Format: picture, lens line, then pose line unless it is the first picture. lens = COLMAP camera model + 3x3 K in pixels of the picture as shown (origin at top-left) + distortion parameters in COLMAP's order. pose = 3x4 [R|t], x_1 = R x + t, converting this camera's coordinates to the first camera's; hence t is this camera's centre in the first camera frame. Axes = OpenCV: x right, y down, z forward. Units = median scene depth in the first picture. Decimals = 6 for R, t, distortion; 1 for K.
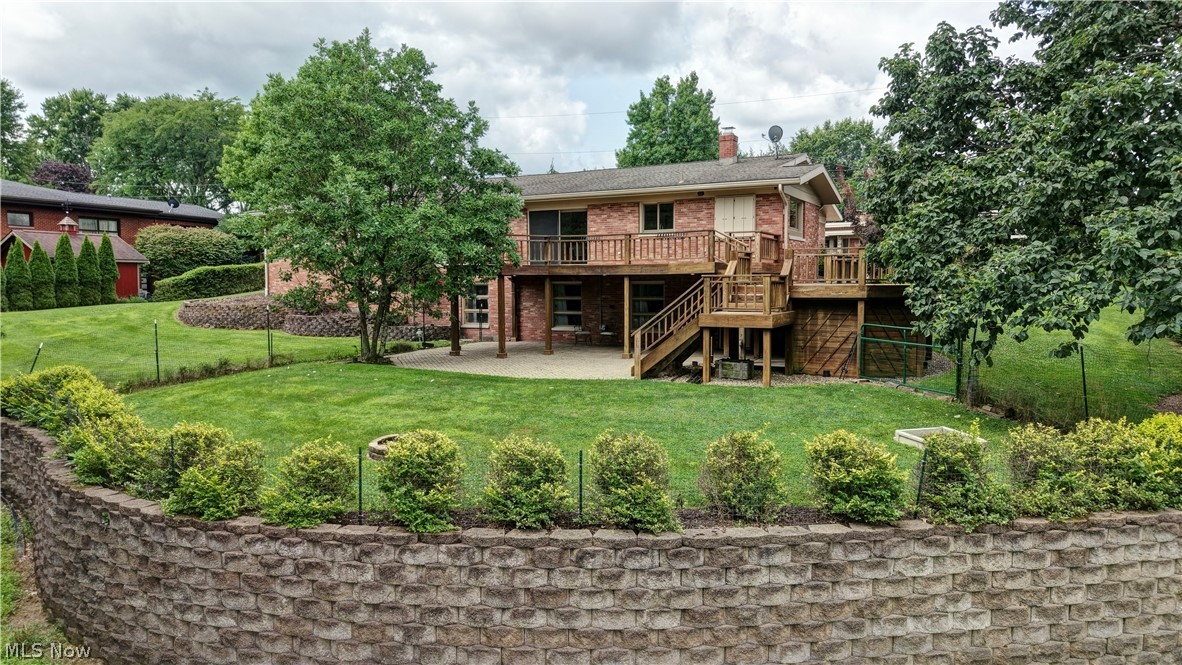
lens RADIAL K [[793.1, 0, 588.7], [0, 793.1, 337.1], [0, 0, 1]] dist [0.032505, -0.010614]
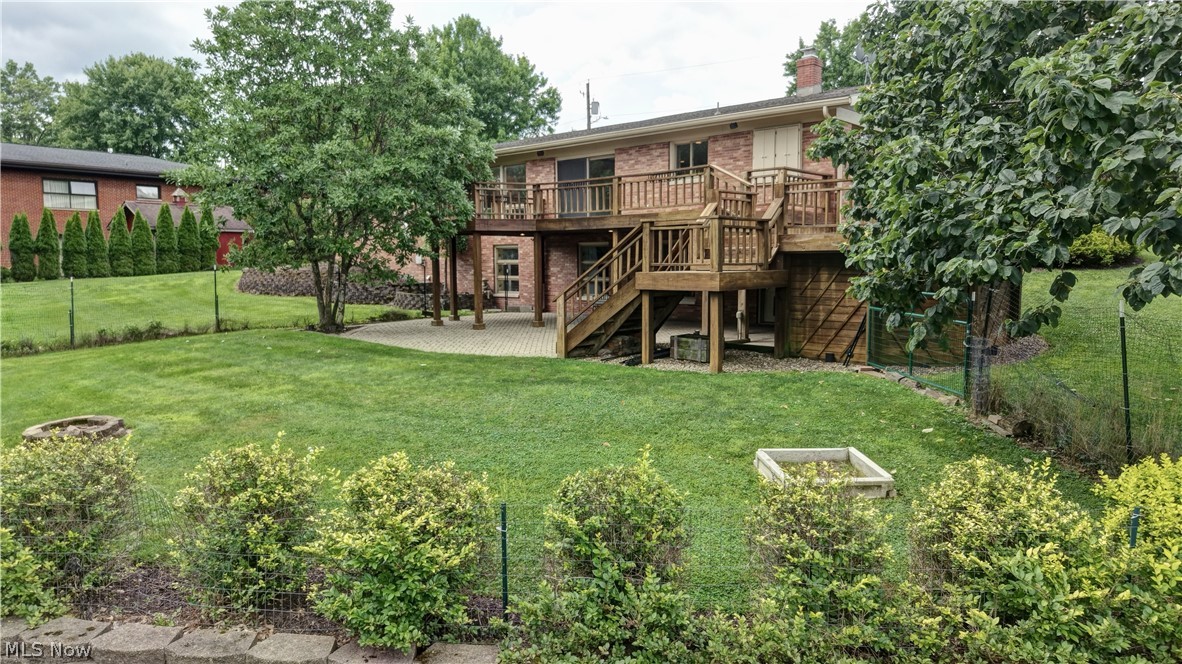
lens RADIAL K [[793.1, 0, 592.7], [0, 793.1, 330.4], [0, 0, 1]] dist [0.032505, -0.010614]
pose [[0.964149, 0.021558, -0.264485, 0.255169], [-0.017029, 0.999667, 0.019404, 0.010044], [0.264815, -0.014204, 0.964195, 0.233514]]
